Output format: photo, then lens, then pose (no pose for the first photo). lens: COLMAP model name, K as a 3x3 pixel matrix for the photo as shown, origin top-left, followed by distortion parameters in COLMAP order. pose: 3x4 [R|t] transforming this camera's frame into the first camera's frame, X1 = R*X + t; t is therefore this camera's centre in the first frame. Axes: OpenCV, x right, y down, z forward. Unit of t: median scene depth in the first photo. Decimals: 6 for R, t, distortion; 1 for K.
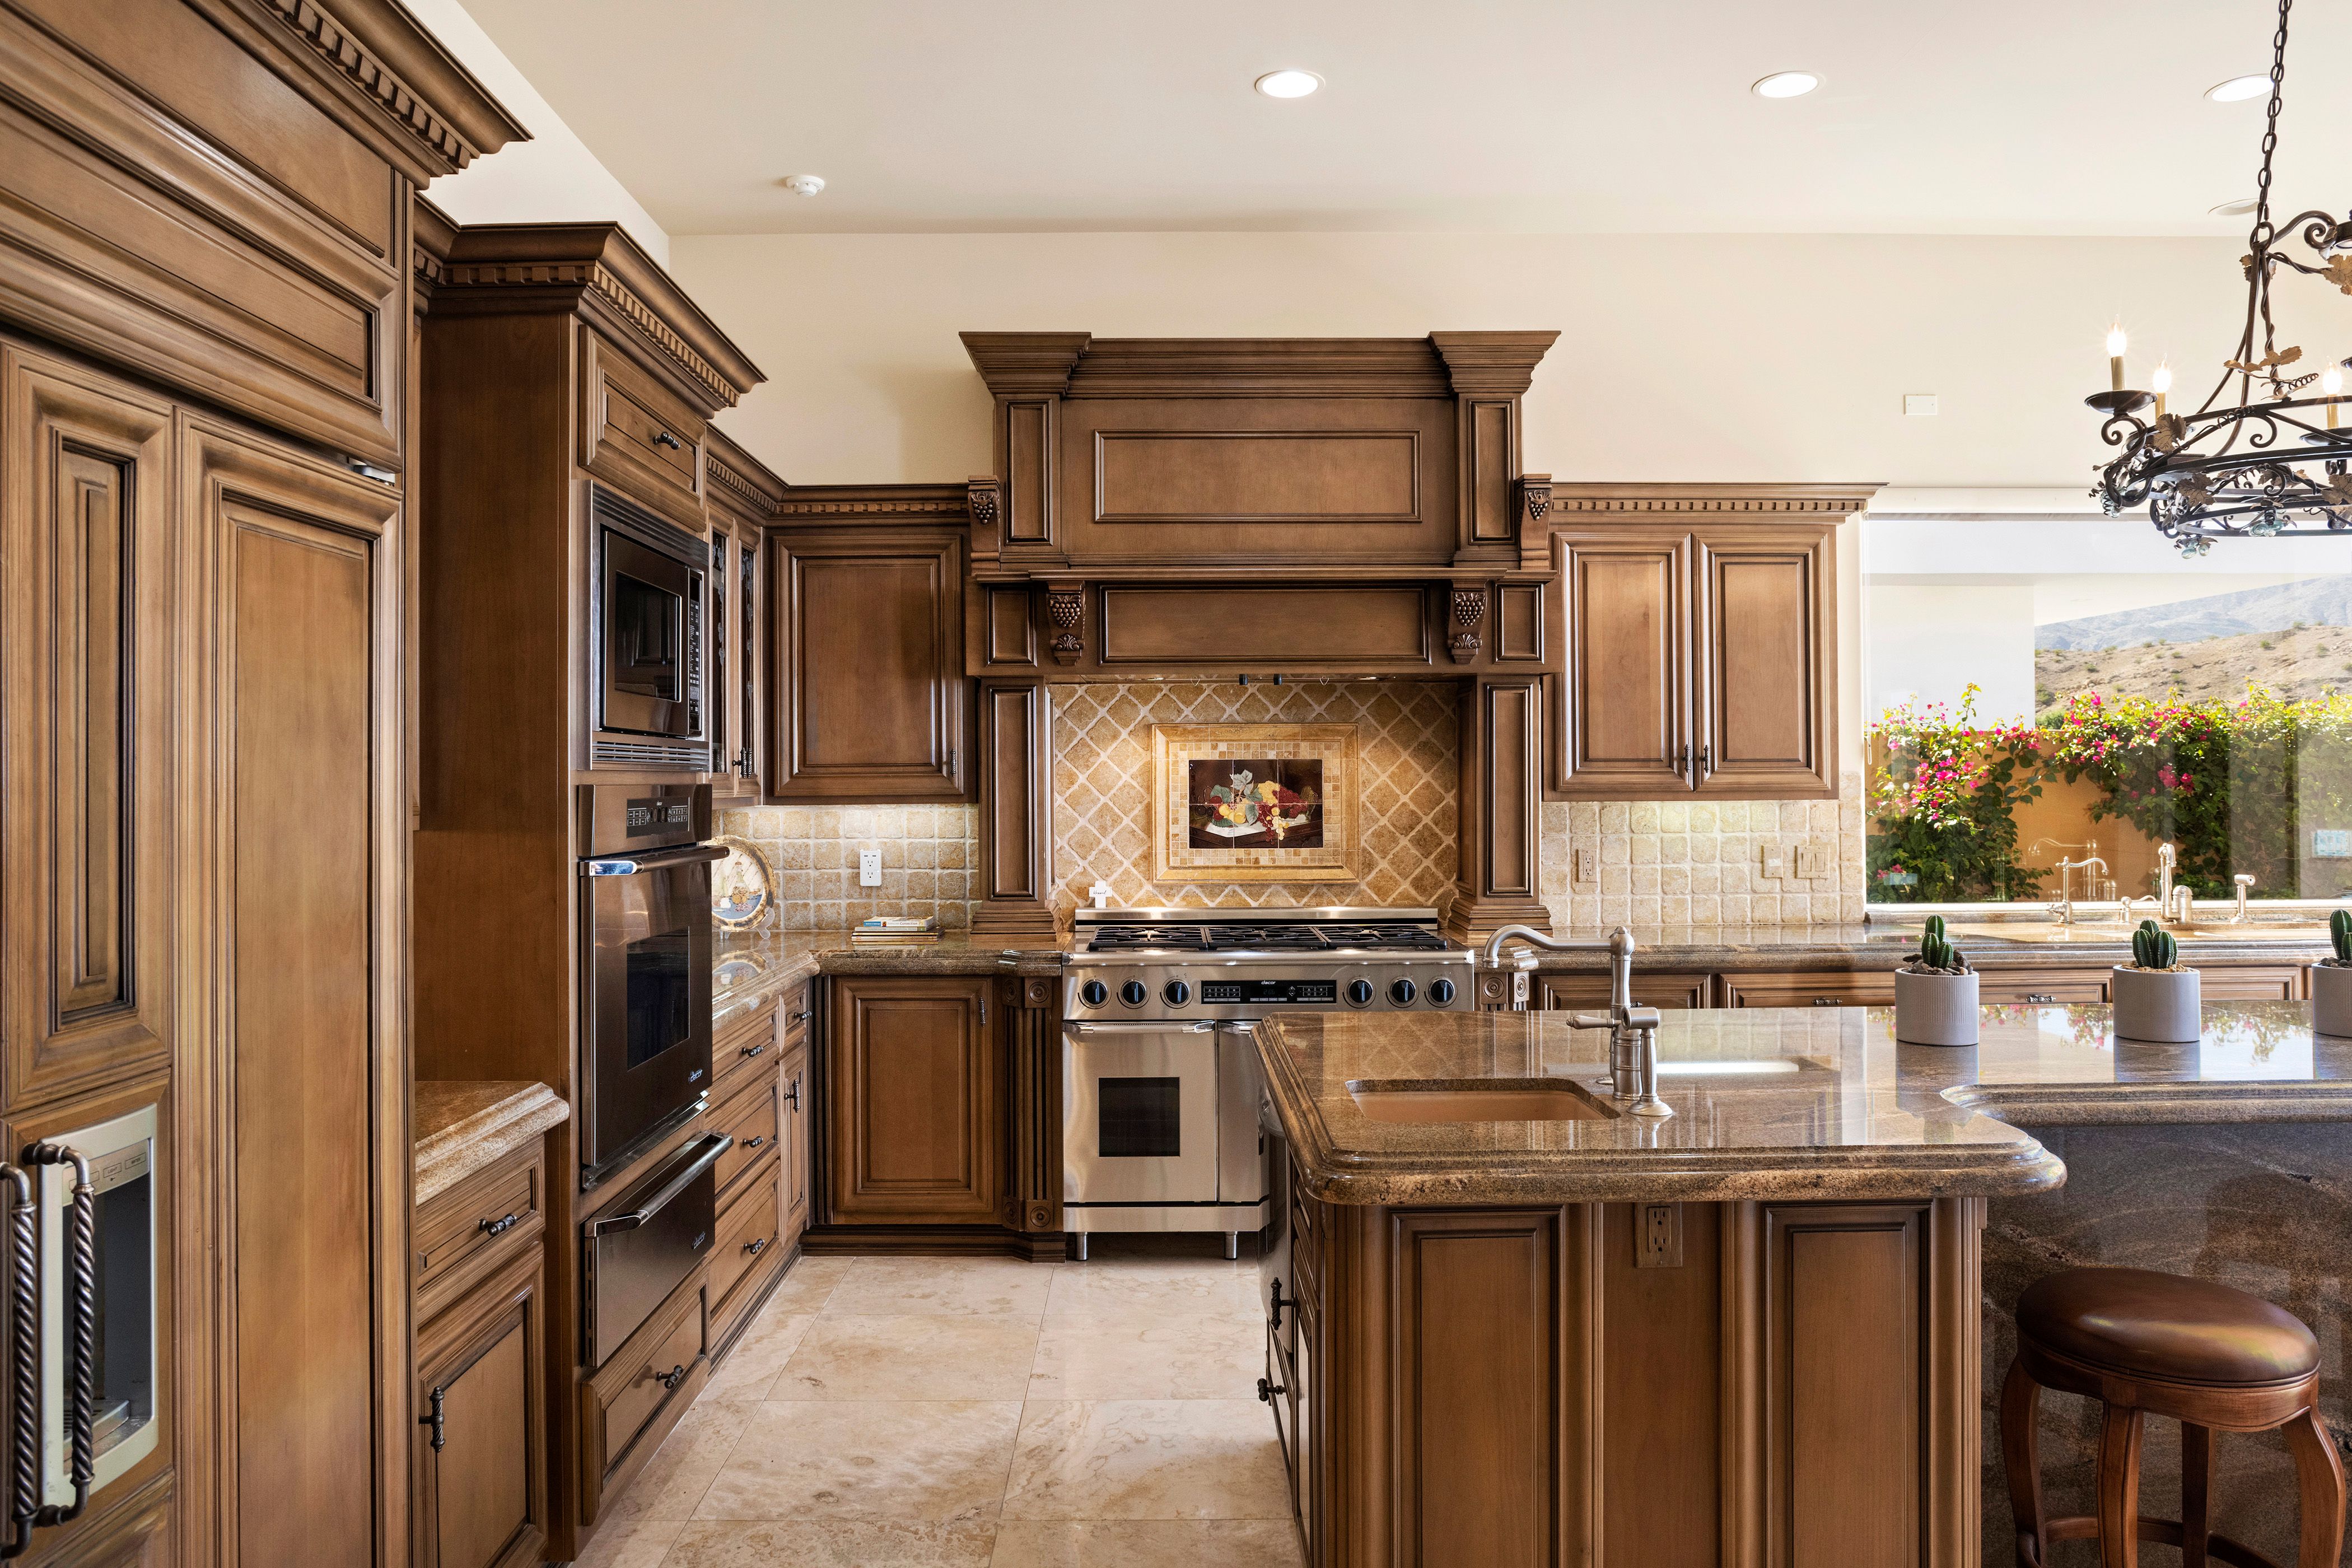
lens RADIAL K [[1618.2, 0, 1180.1], [0, 1618.2, 743.0], [0, 0, 1]] dist [-0.063978, 0.063501]
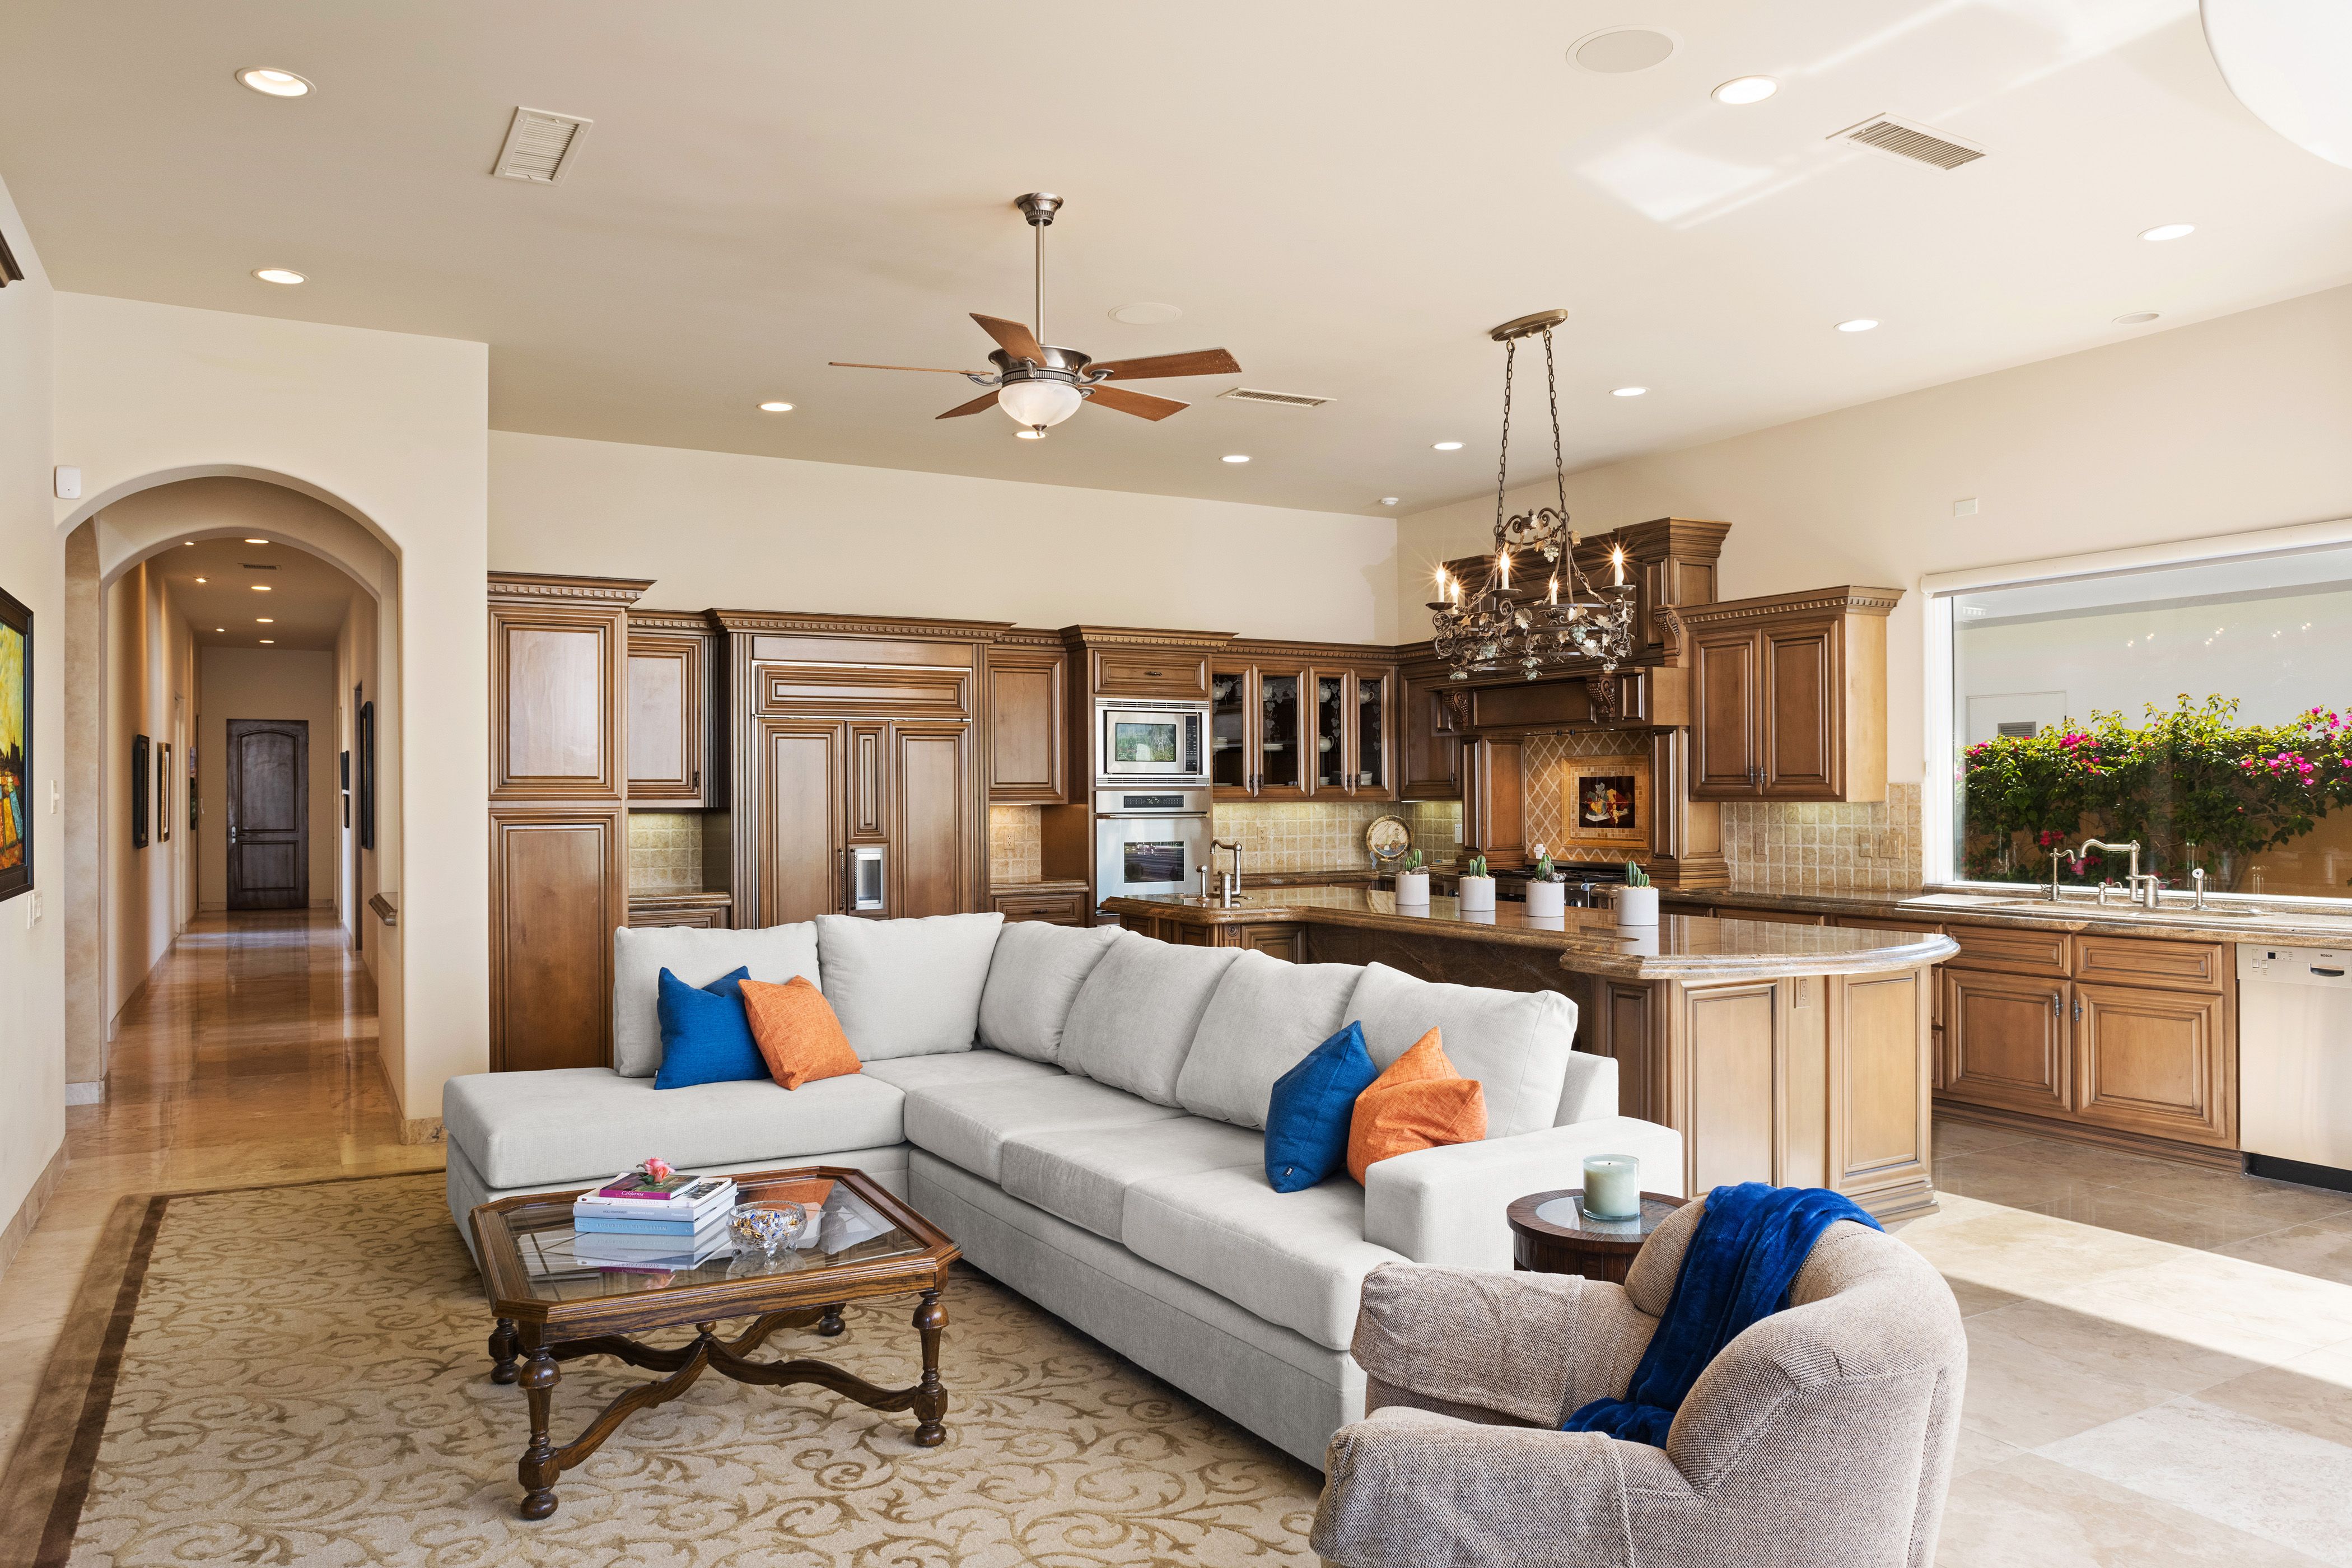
lens RADIAL K [[1615.5, 0, 1175.0], [0, 1615.5, 796.9], [0, 0, 1]] dist [-0.068160, 0.042280]
pose [[0.482168, 0.003931, -0.876070, 1.357252], [0.023203, 0.999582, 0.017255, -0.008472], [0.875772, -0.028647, 0.481875, -0.234068]]
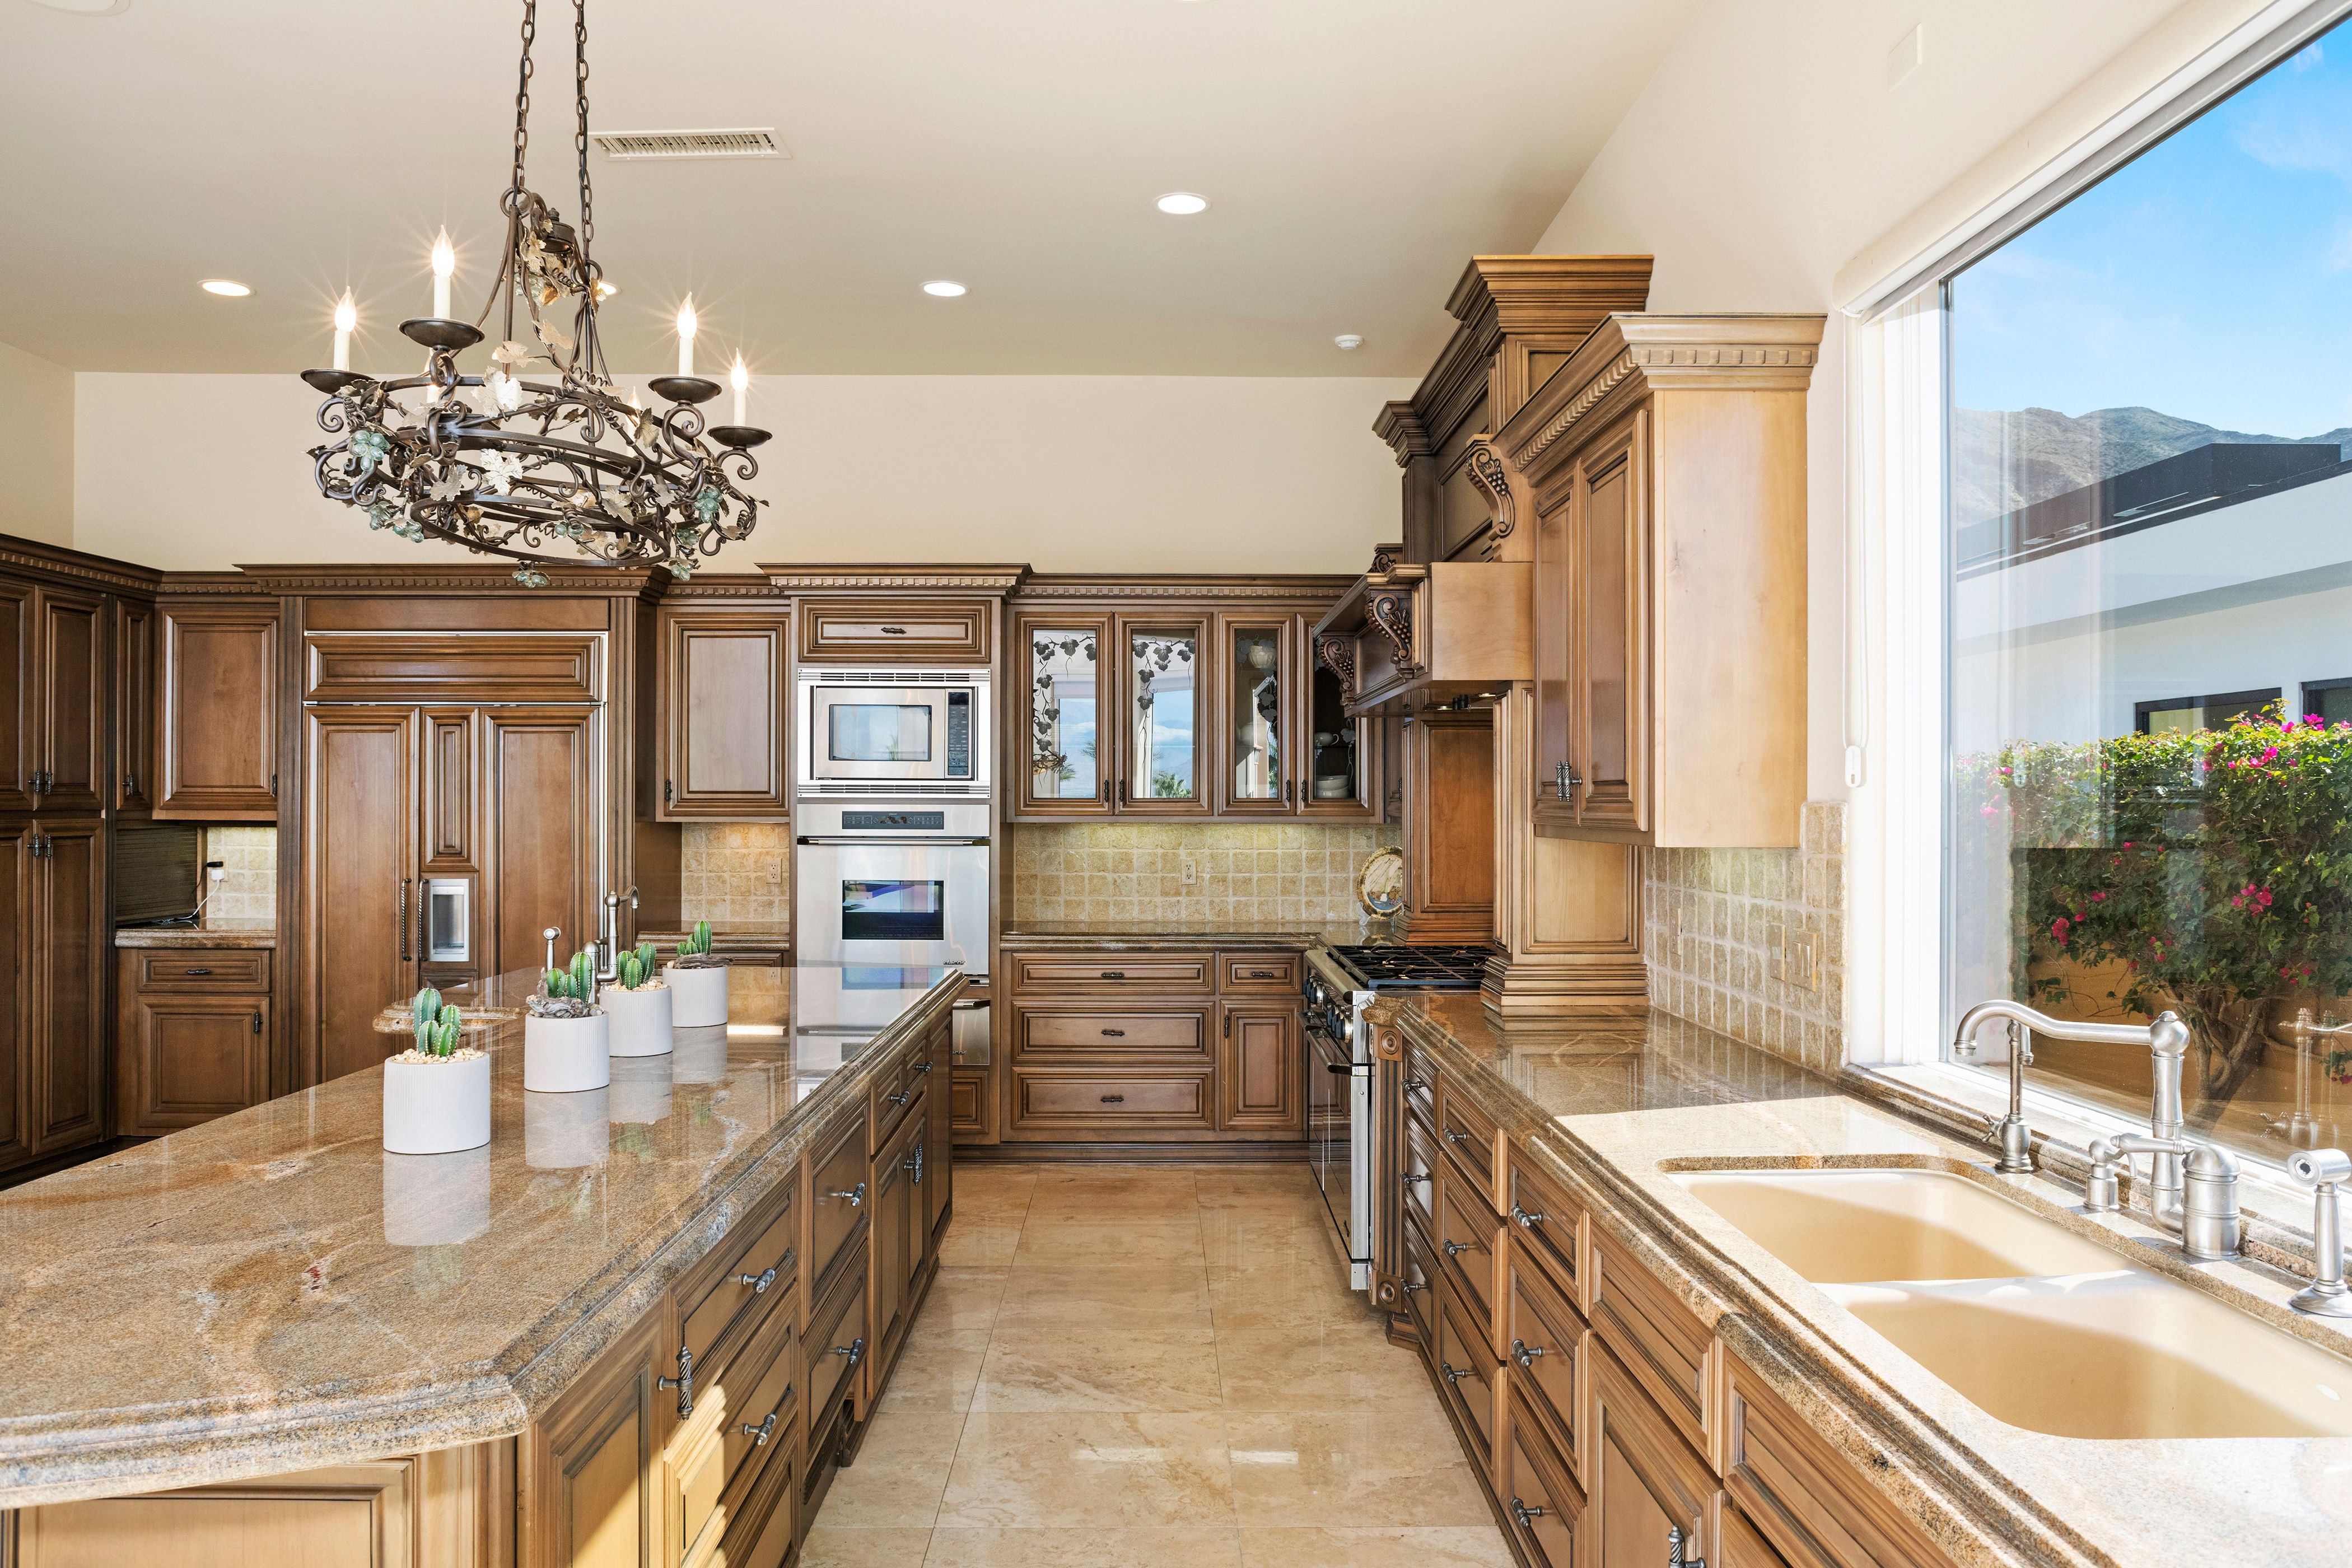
lens RADIAL K [[1615.5, 0, 1175.0], [0, 1615.5, 796.9], [0, 0, 1]] dist [-0.068160, 0.042280]
pose [[0.003499, 0.001380, -0.999993, 0.987083], [0.020806, 0.999782, 0.001452, 0.011773], [0.999777, -0.020811, 0.003469, 0.794798]]
